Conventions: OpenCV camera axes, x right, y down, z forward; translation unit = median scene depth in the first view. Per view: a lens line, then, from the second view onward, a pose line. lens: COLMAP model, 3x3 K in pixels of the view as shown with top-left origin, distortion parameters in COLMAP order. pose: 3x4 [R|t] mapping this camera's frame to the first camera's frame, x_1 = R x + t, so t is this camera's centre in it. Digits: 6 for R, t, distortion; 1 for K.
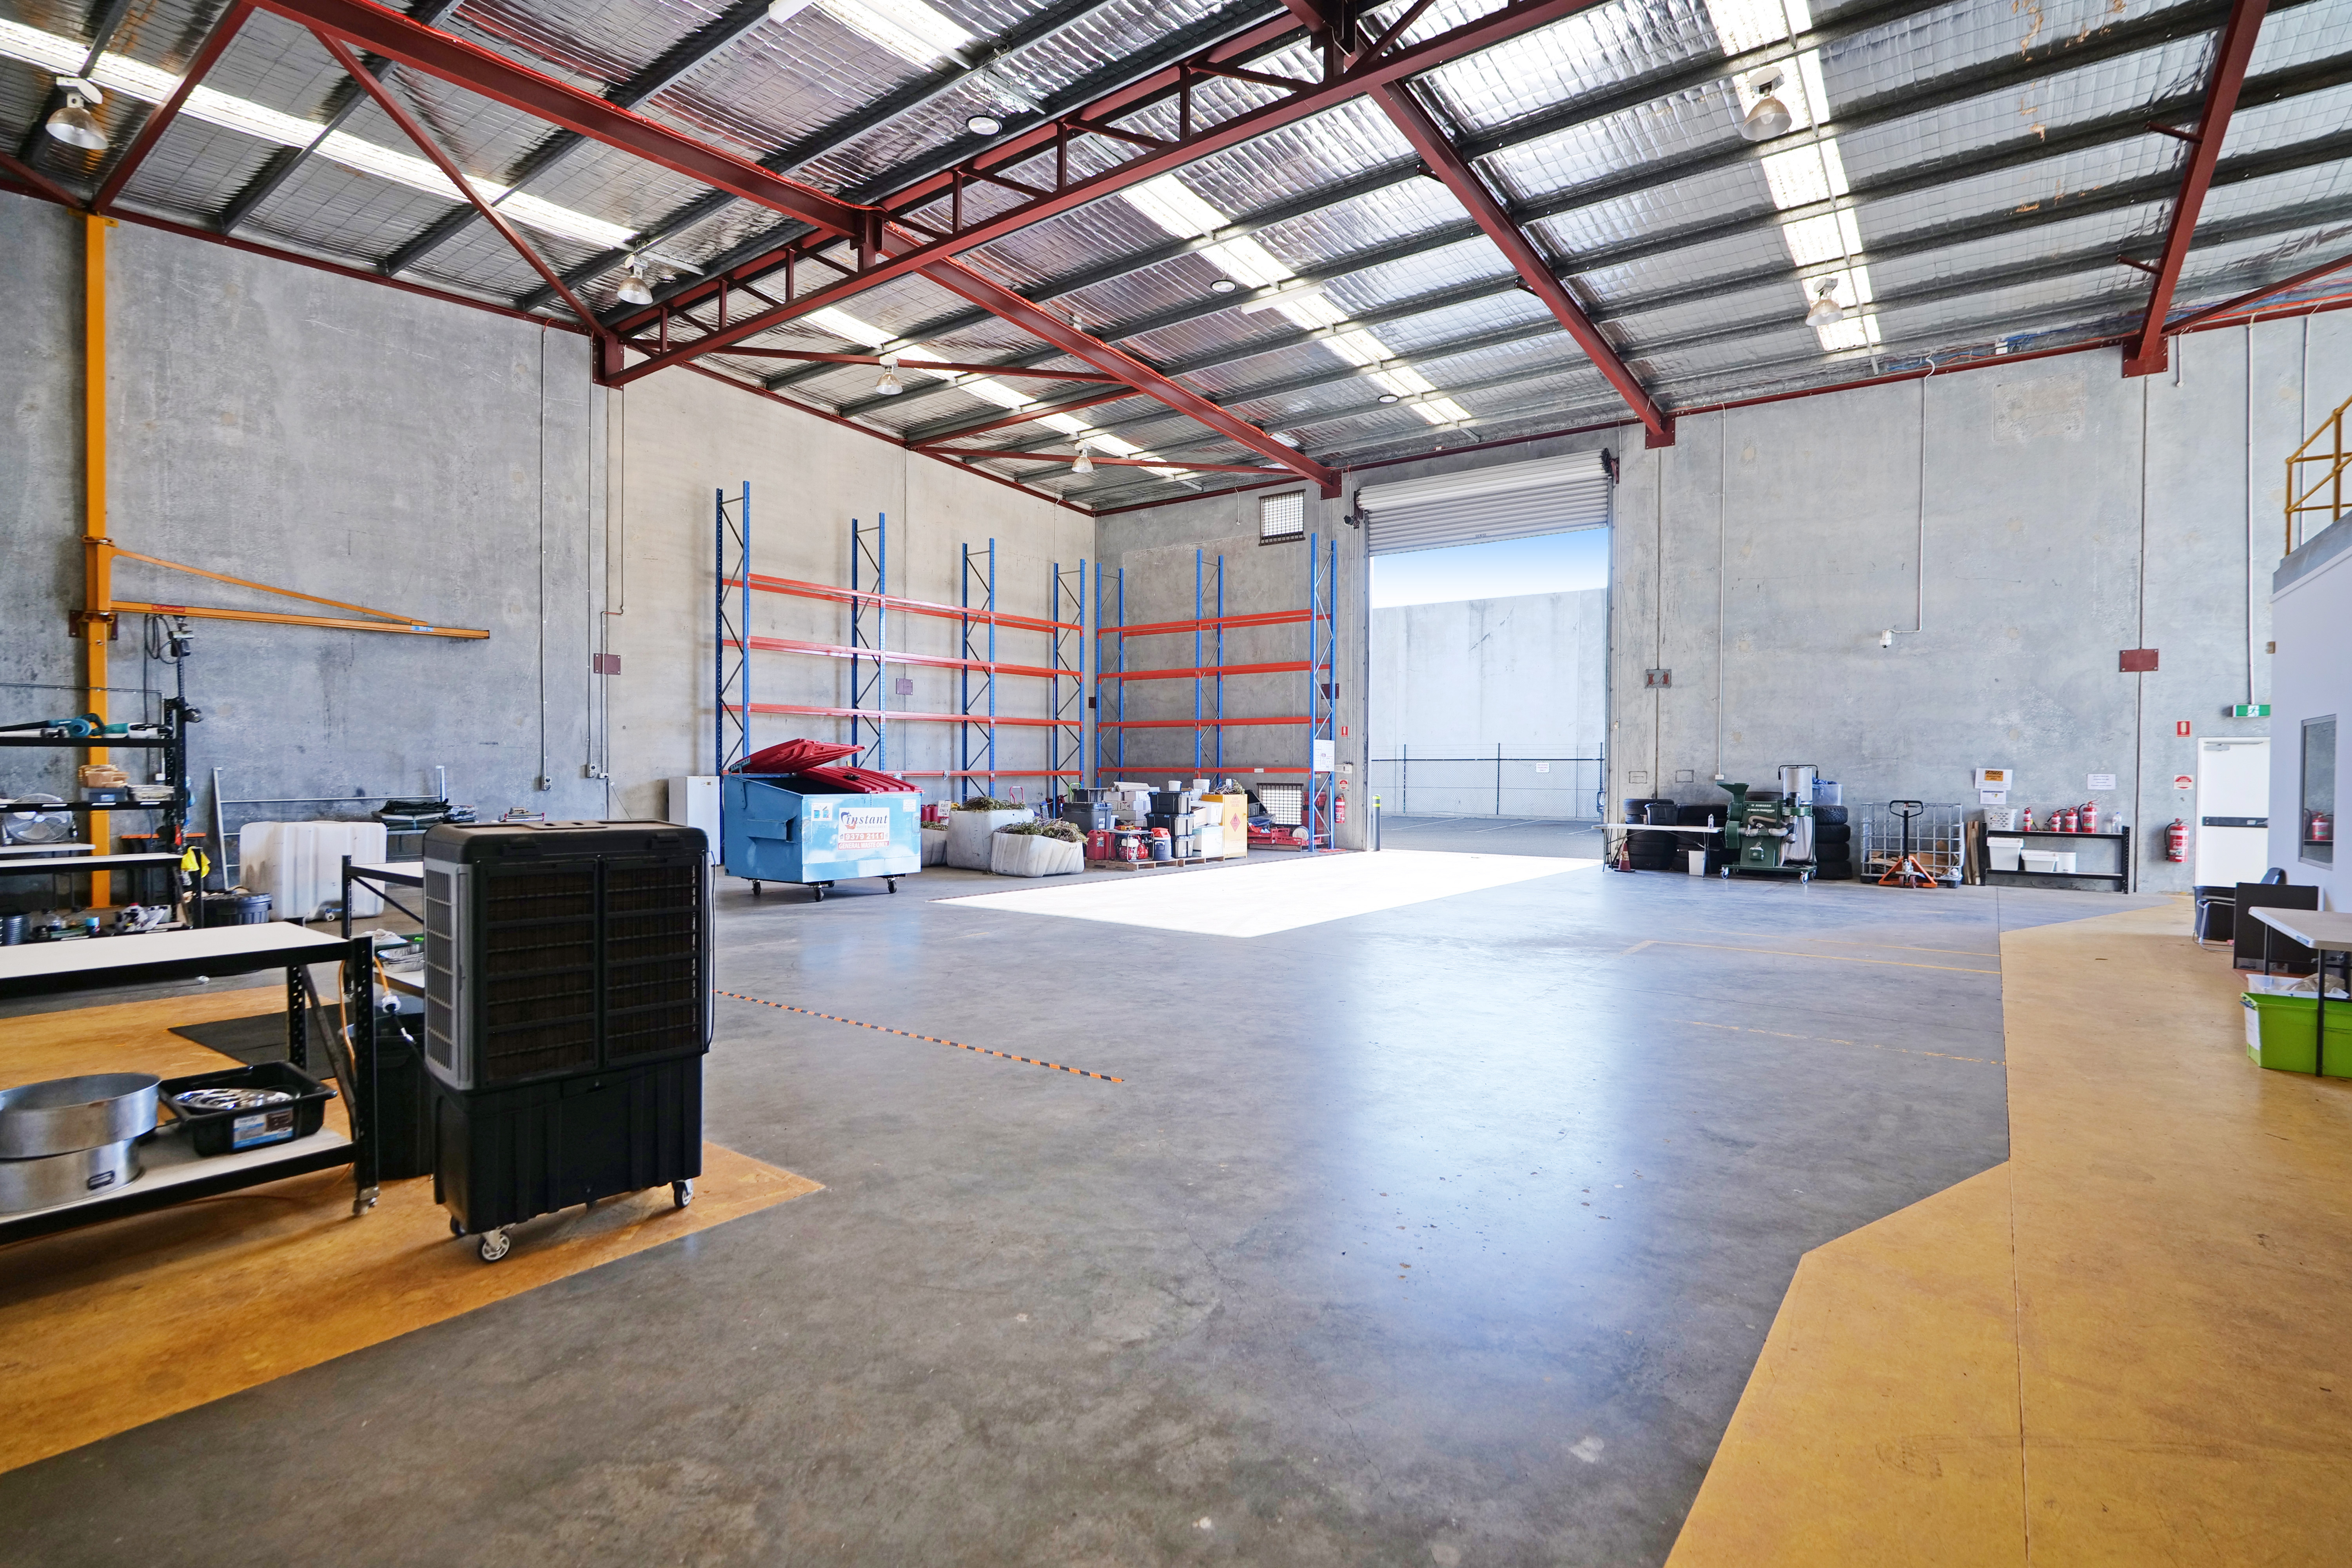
lens RADIAL K [[1120.1, 0, 1176.0], [0, 1120.1, 784.0], [0, 0, 1]] dist [-0.026345, 0.009014]
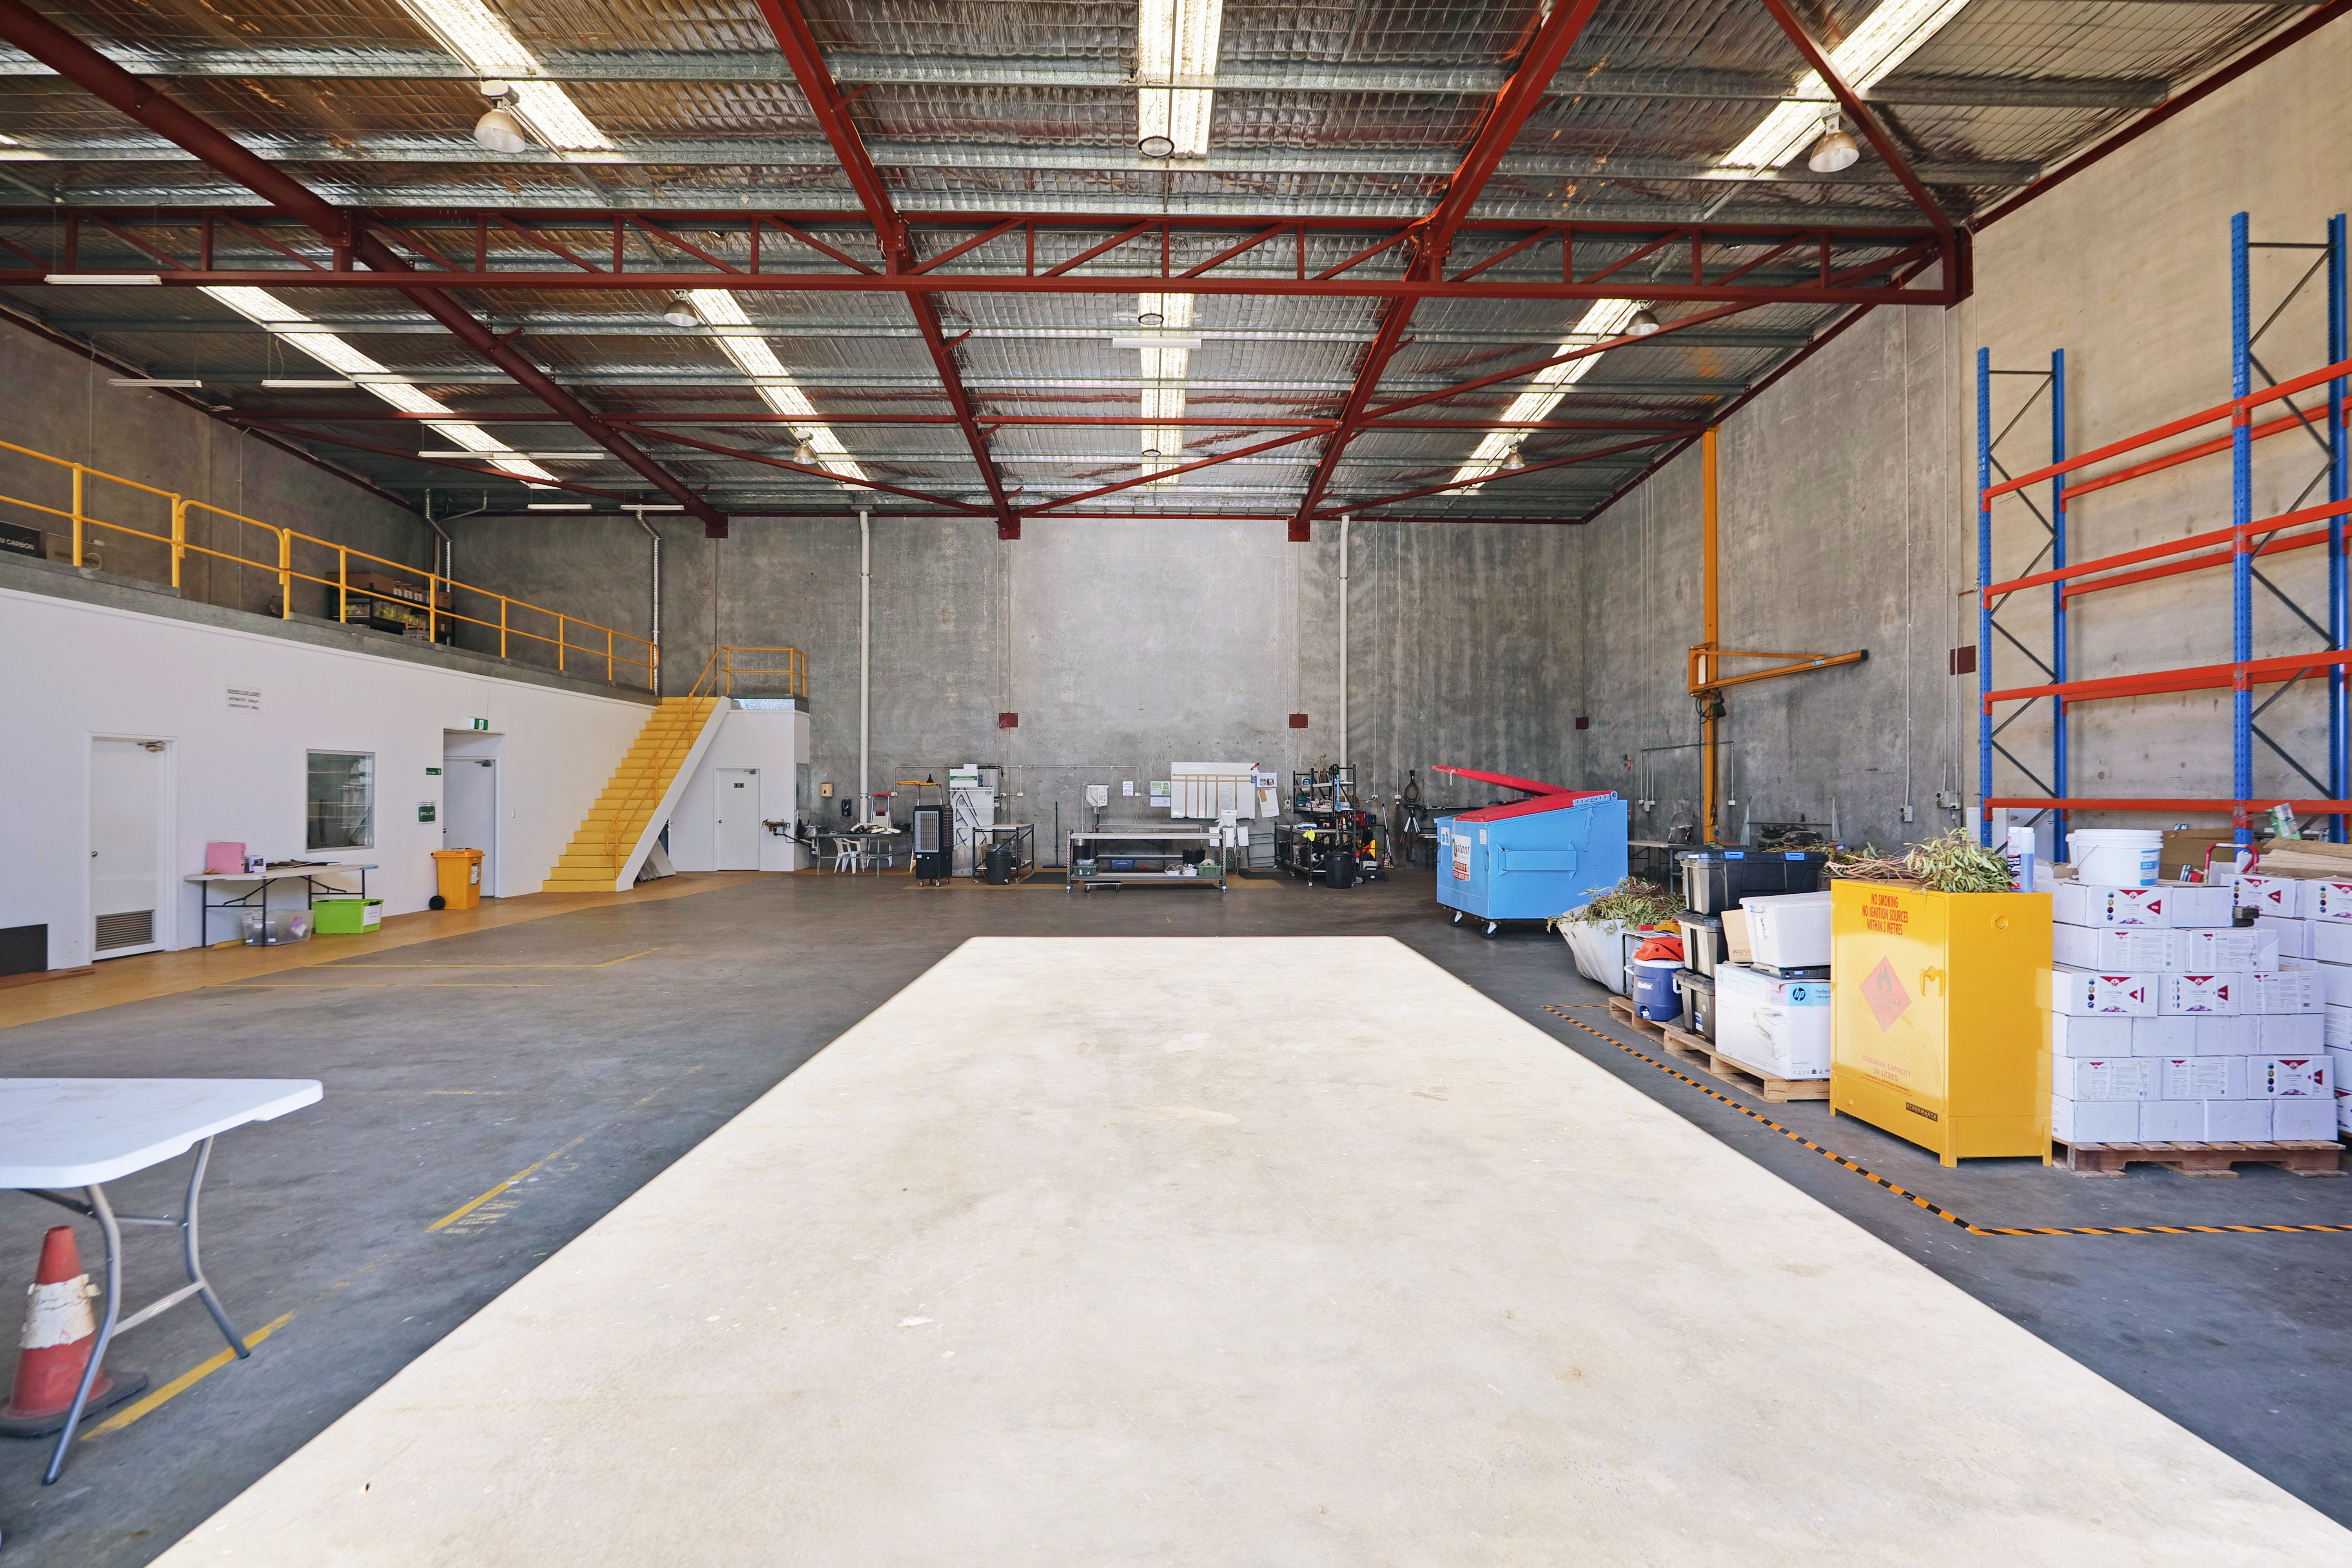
lens RADIAL K [[1142.5, 0, 1172.9], [0, 1142.5, 787.1], [0, 0, 1]] dist [-0.016311, 0.007005]
pose [[-0.787077, -0.011362, -0.616750, 0.452378], [-0.015095, 0.999886, 0.000843, -0.014650], [0.616670, 0.009974, -0.787158, 1.452903]]
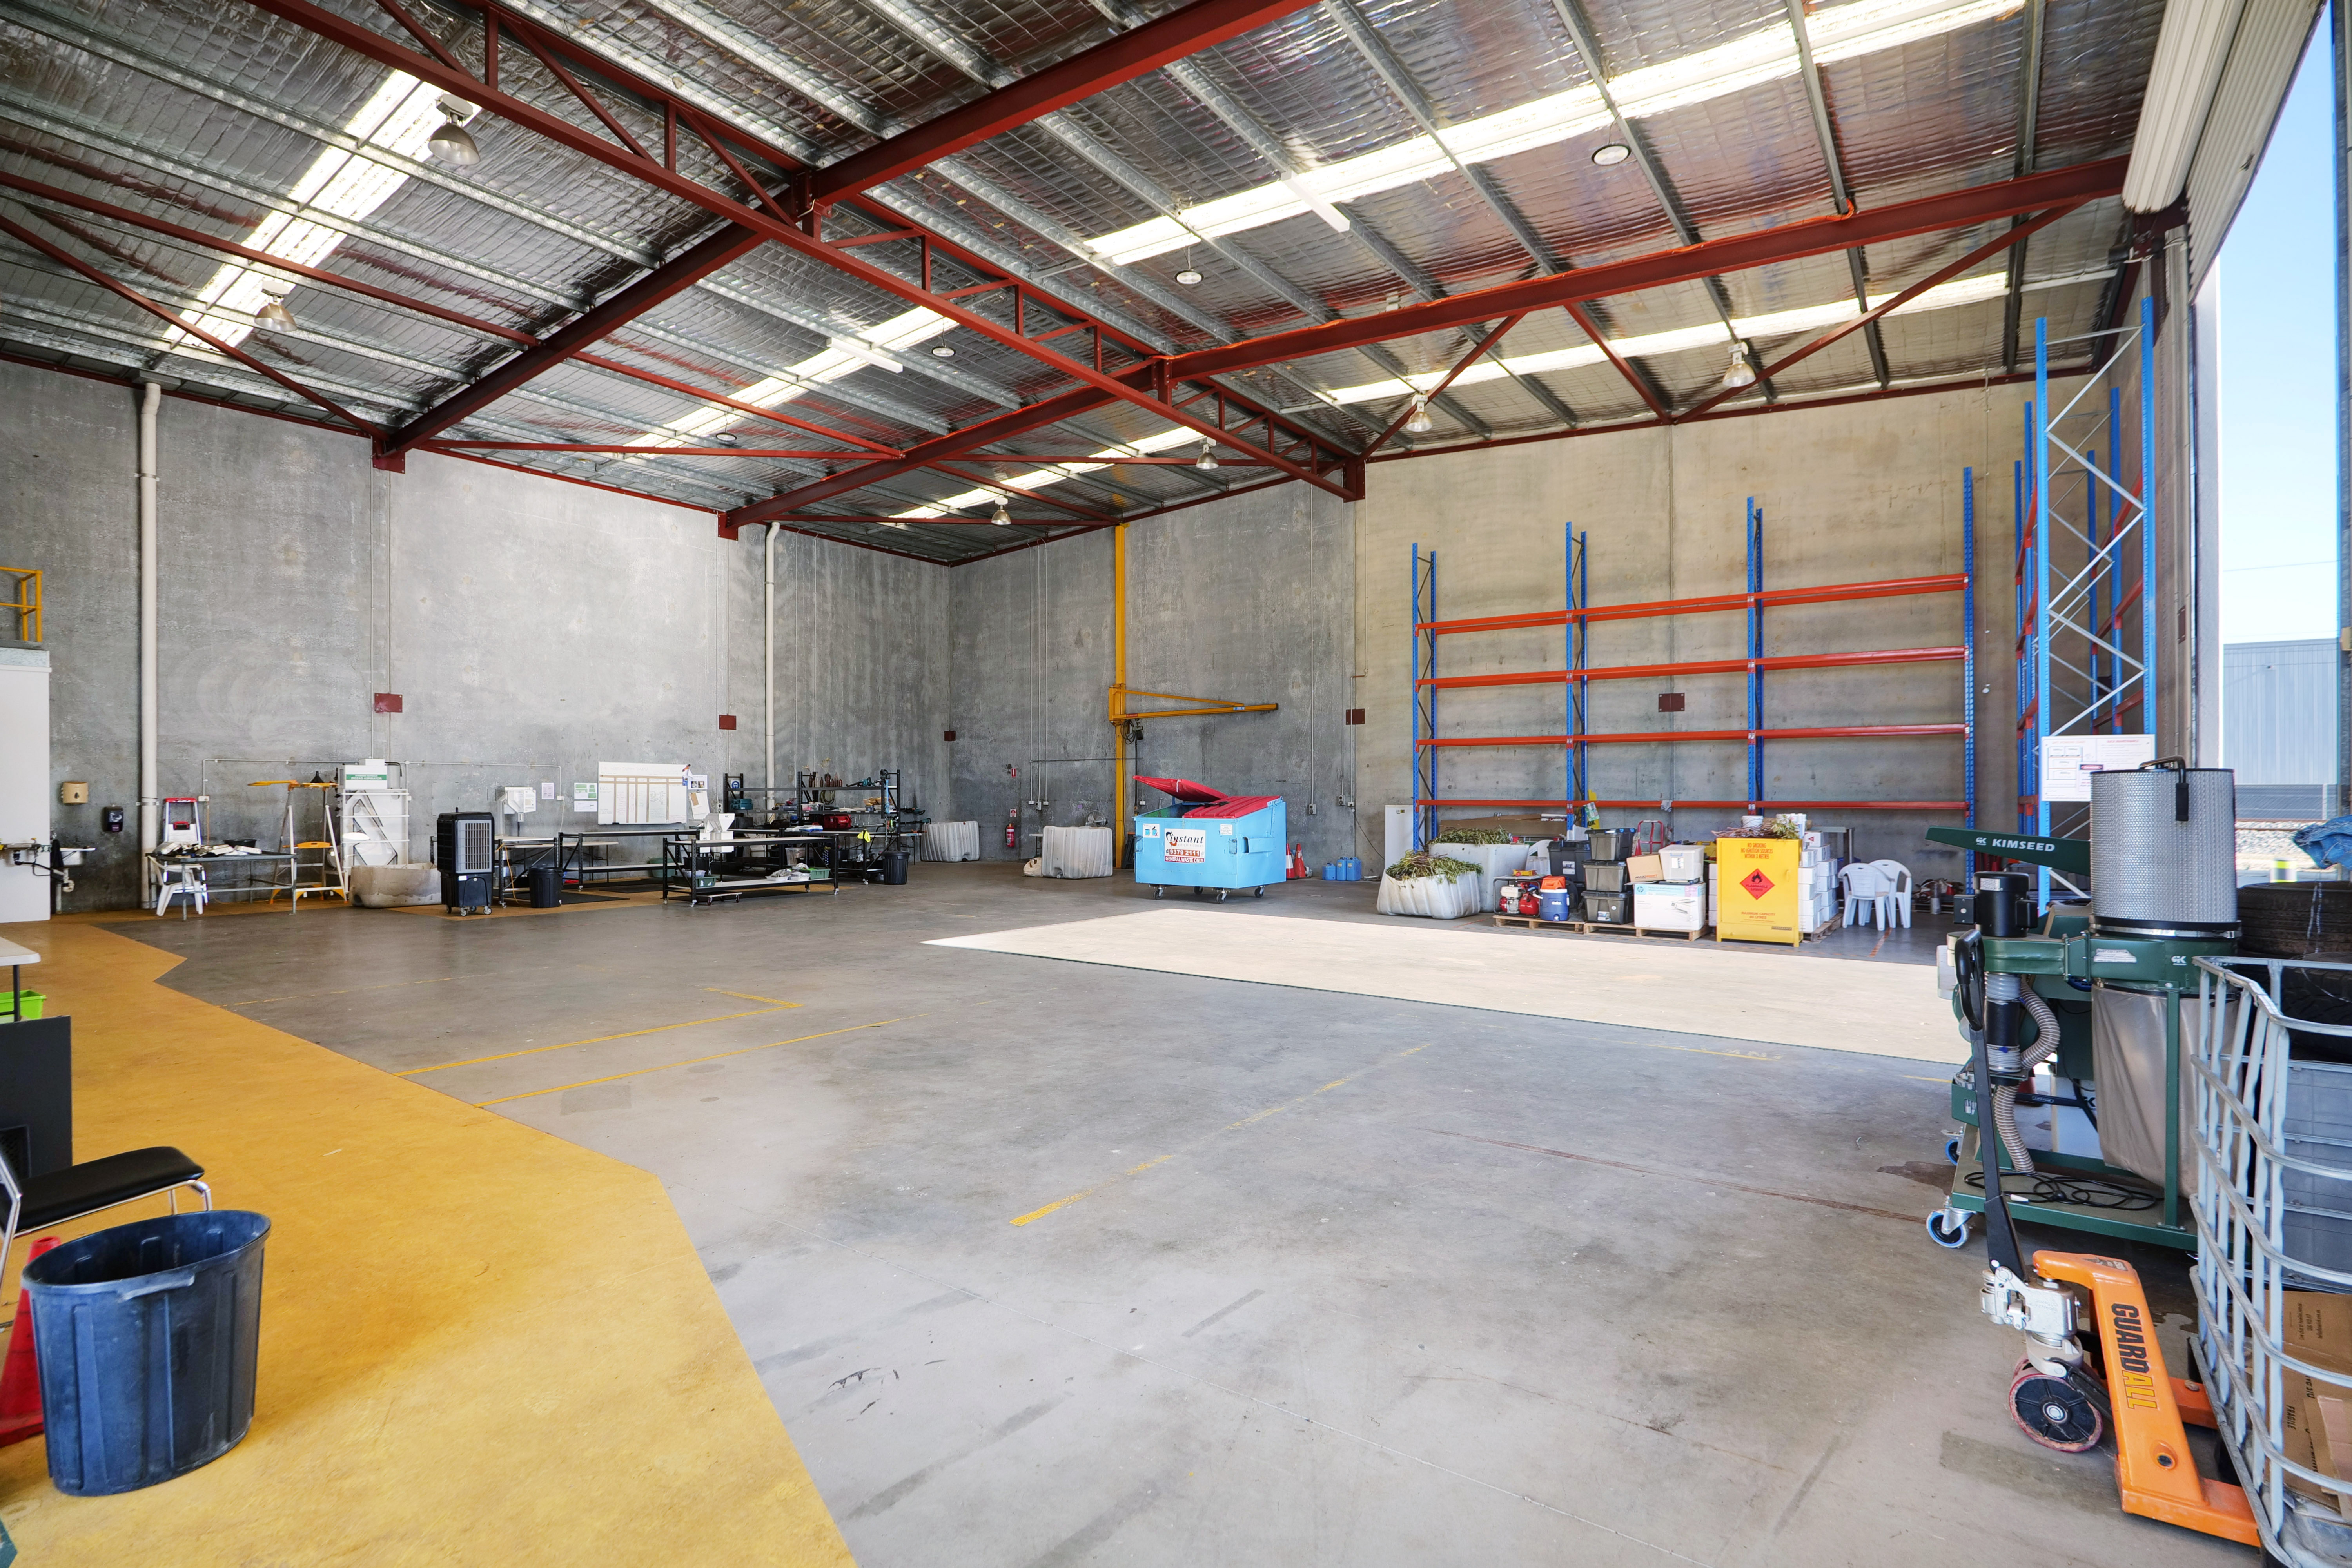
lens RADIAL K [[1120.1, 0, 1176.0], [0, 1120.1, 784.0], [0, 0, 1]] dist [-0.026345, 0.009014]
pose [[0.010447, -0.016104, -0.999816, 0.871203], [-0.014394, 0.999764, -0.016253, -0.007749], [0.999842, 0.014561, 0.010212, 0.887571]]
